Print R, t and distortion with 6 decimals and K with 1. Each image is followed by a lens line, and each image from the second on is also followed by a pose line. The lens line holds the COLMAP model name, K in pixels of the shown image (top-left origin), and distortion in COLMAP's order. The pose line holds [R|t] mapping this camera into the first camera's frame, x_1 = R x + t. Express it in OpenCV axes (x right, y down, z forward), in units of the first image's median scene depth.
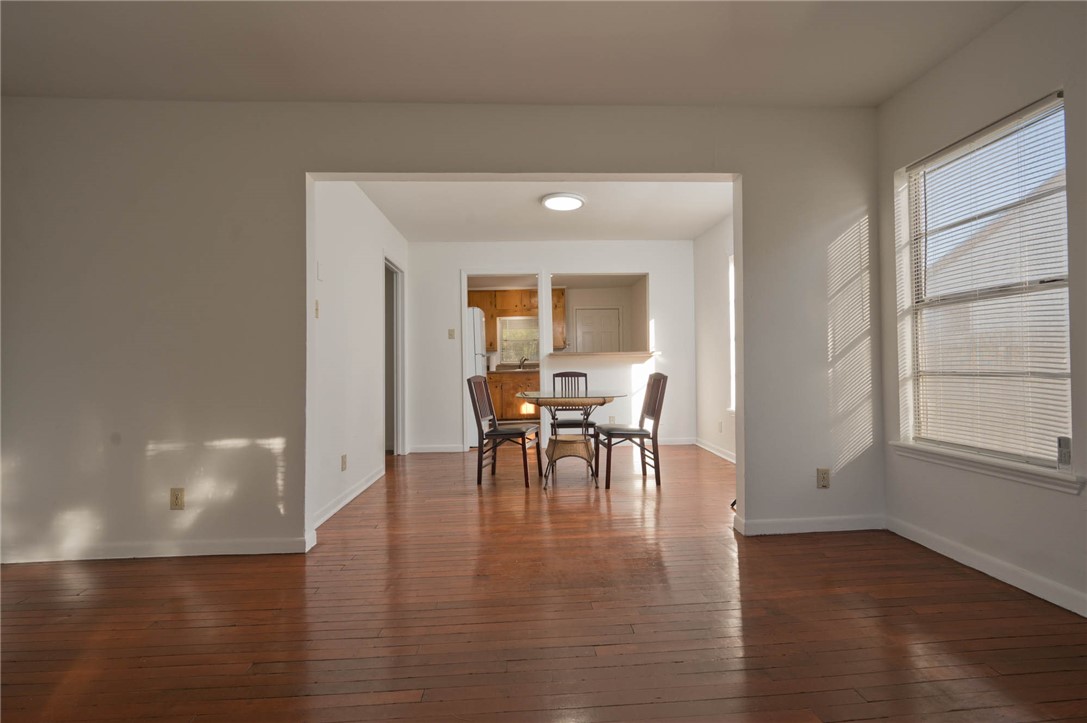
lens RADIAL K [[474.4, 0, 543.5], [0, 474.4, 361.5], [0, 0, 1]] dist [0.001679, 0.000361]
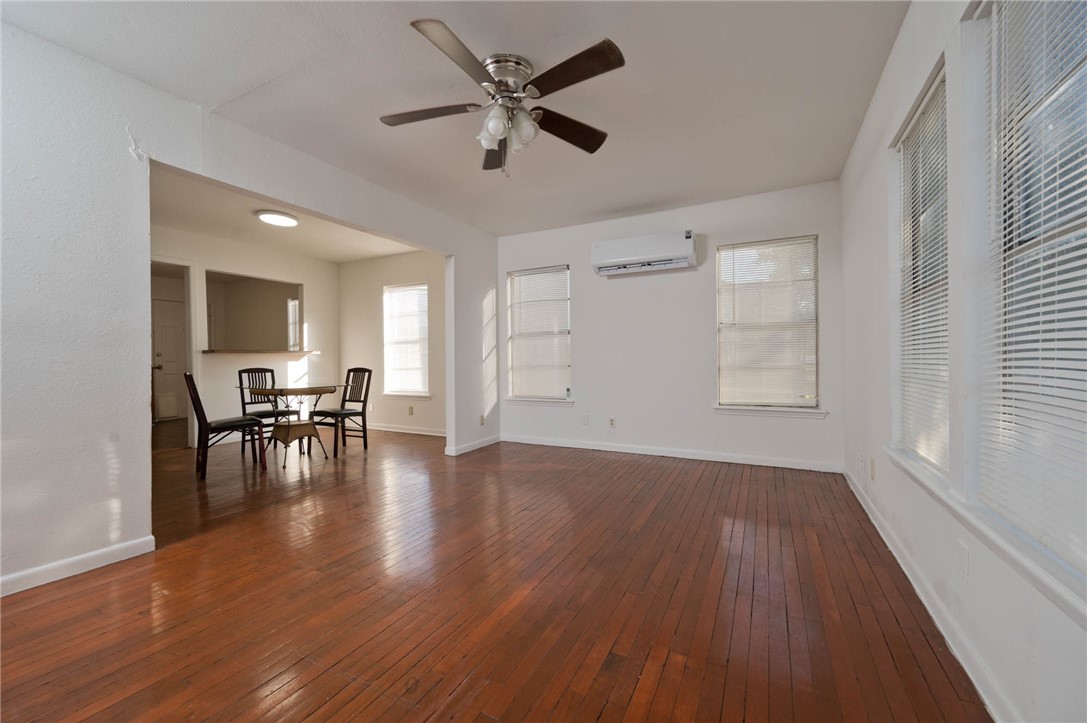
lens RADIAL K [[434.4, 0, 543.5], [0, 434.4, 361.5], [0, 0, 1]] dist [-0.000107, -0.000012]
pose [[0.512571, 0.006275, 0.858622, -0.604707], [-0.009840, 0.999951, -0.001434, 0.002349], [-0.858588, -0.007714, 0.512608, -0.104390]]
